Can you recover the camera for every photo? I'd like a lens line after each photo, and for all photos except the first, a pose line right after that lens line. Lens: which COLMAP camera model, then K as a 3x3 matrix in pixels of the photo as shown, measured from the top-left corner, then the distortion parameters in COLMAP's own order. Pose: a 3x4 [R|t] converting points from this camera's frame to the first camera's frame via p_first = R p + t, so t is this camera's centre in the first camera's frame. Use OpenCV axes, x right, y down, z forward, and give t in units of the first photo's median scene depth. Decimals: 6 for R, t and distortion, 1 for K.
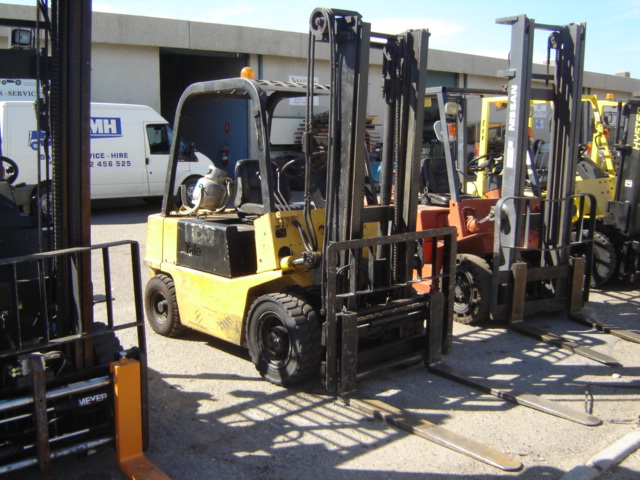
lens RADIAL K [[713.3, 0, 318.0], [0, 713.3, 252.5], [0, 0, 1]] dist [-0.115606, -0.043189]
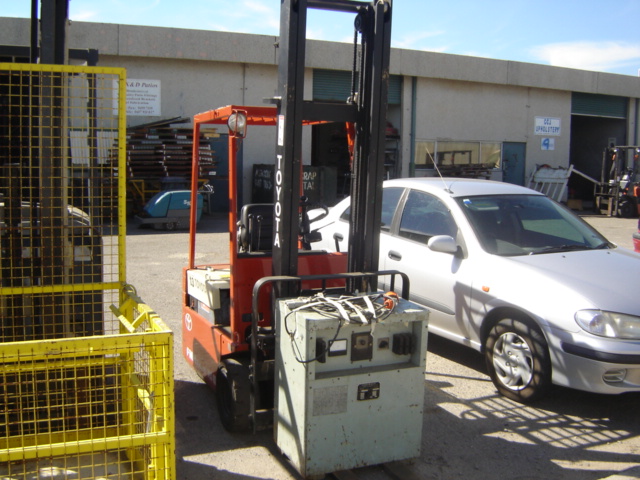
lens RADIAL K [[713.3, 0, 318.0], [0, 713.3, 252.5], [0, 0, 1]] dist [-0.115606, -0.043189]
pose [[0.966325, 0.053520, -0.251697, 1.168129], [-0.060429, 0.997976, -0.019796, -0.156562], [0.250128, 0.034339, 0.967604, 0.896969]]
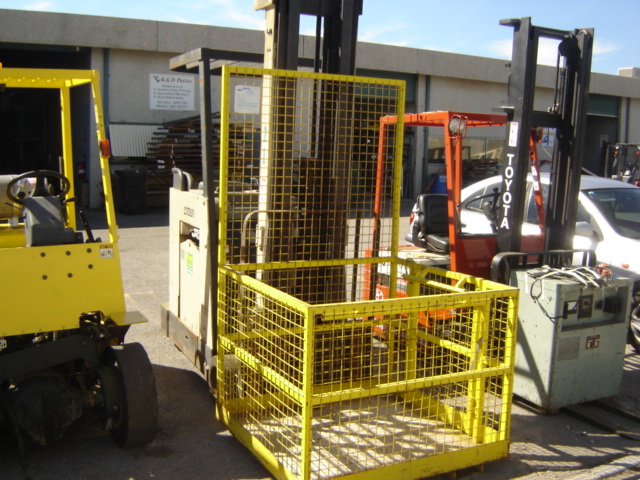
lens RADIAL K [[713.3, 0, 318.0], [0, 713.3, 252.5], [0, 0, 1]] dist [-0.115606, -0.043189]
pose [[0.978644, 0.054823, -0.198115, 0.962884], [-0.058781, 0.998171, -0.014149, -0.127752], [0.196977, 0.025492, 0.980077, 0.731083]]
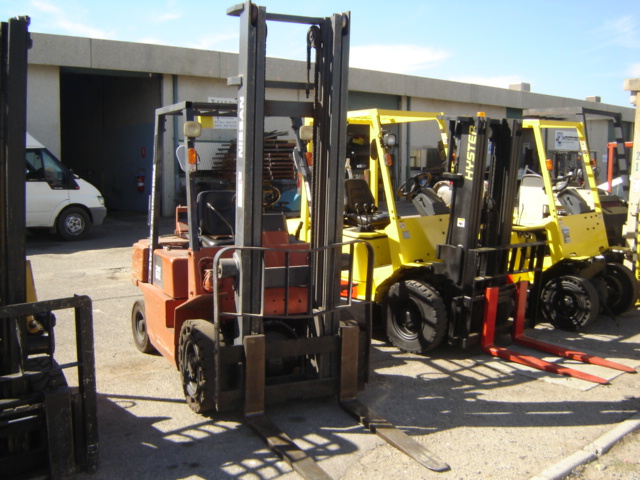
lens RADIAL K [[713.3, 0, 318.0], [0, 713.3, 252.5], [0, 0, 1]] dist [-0.115606, -0.043189]
pose [[0.999867, 0.004272, 0.015721, 0.270776], [-0.003741, 0.999427, -0.033654, -0.037554], [-0.015856, 0.033591, 0.999310, 0.197907]]
